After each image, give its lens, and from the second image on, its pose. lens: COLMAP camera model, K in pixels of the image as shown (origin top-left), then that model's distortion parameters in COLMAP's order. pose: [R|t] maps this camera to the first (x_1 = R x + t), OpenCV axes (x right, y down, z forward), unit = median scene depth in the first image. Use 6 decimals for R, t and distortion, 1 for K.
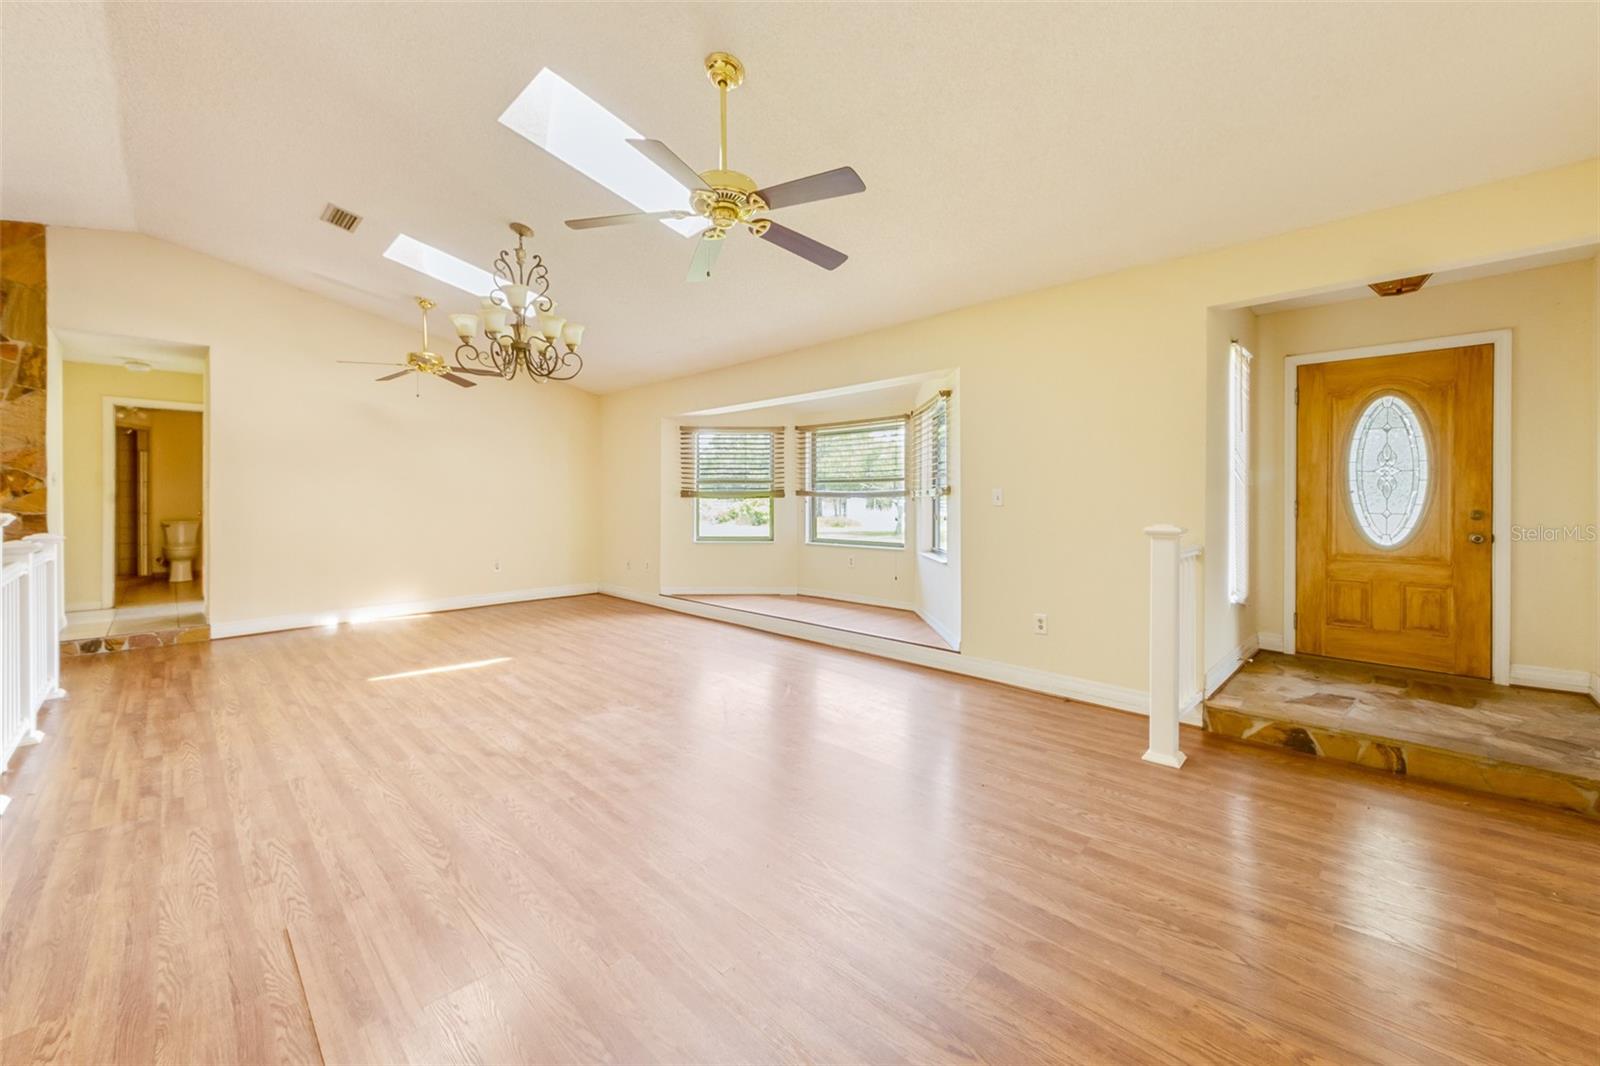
lens RADIAL K [[621.6, 0, 804.8], [0, 621.6, 509.3], [0, 0, 1]] dist [-0.041691, -0.000085]
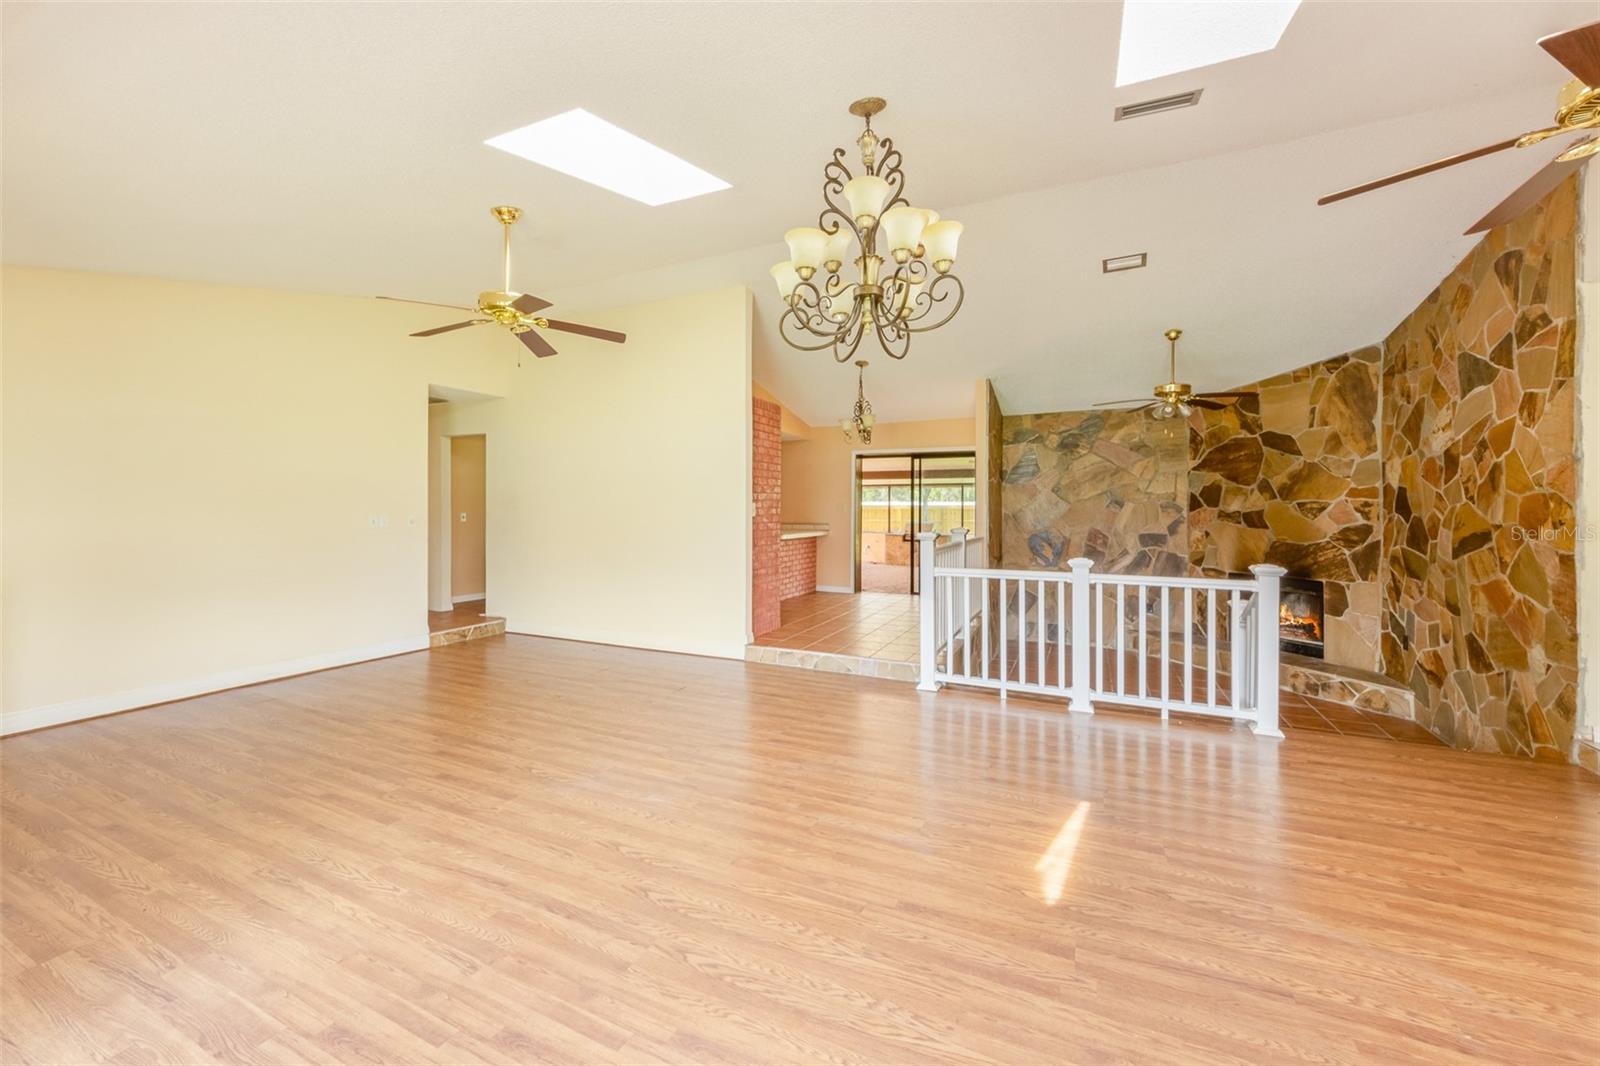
lens RADIAL K [[621.6, 0, 804.8], [0, 621.6, 509.3], [0, 0, 1]] dist [-0.041691, -0.000085]
pose [[-0.947930, -0.004699, -0.318444, -0.268505], [-0.005275, 0.999986, 0.000946, -0.055869], [0.318435, 0.002576, -0.947941, 2.085351]]
